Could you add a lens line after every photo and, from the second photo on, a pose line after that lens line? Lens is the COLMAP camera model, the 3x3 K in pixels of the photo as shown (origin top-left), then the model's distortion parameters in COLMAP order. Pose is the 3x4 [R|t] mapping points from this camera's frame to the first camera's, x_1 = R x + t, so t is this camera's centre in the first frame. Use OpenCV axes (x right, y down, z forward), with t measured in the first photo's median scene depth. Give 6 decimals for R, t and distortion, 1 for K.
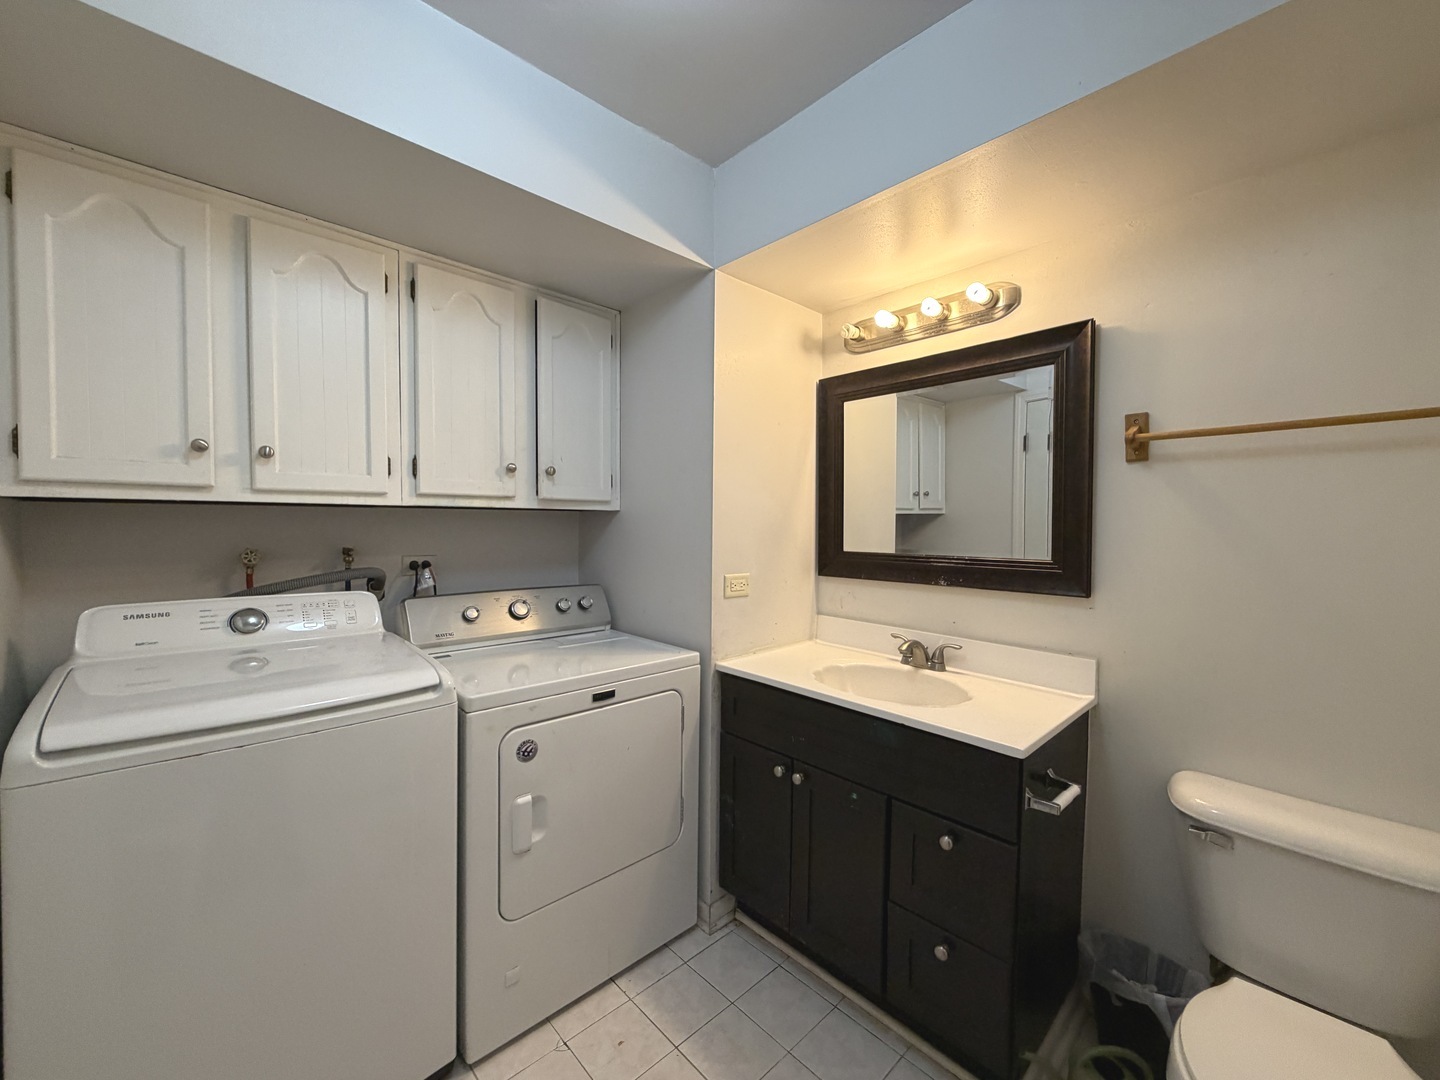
lens RADIAL K [[578.2, 0, 717.3], [0, 578.2, 535.4], [0, 0, 1]] dist [0.000085, -0.000403]
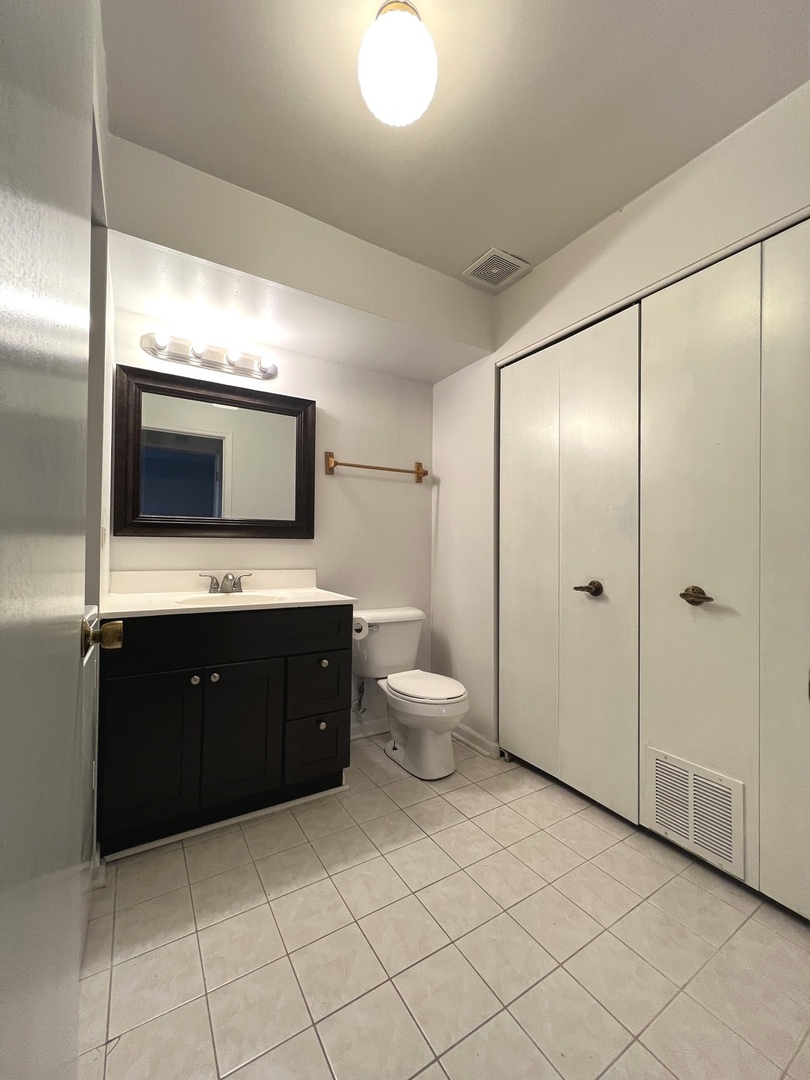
lens RADIAL K [[432.4, 0, 404.2], [0, 432.4, 541.9], [0, 0, 1]] dist [0.000073, 0.000151]
pose [[0.192865, 0.004470, 0.981215, -0.743624], [0.014222, 0.999872, -0.007350, 0.129638], [-0.981122, 0.015372, 0.192777, 0.393740]]
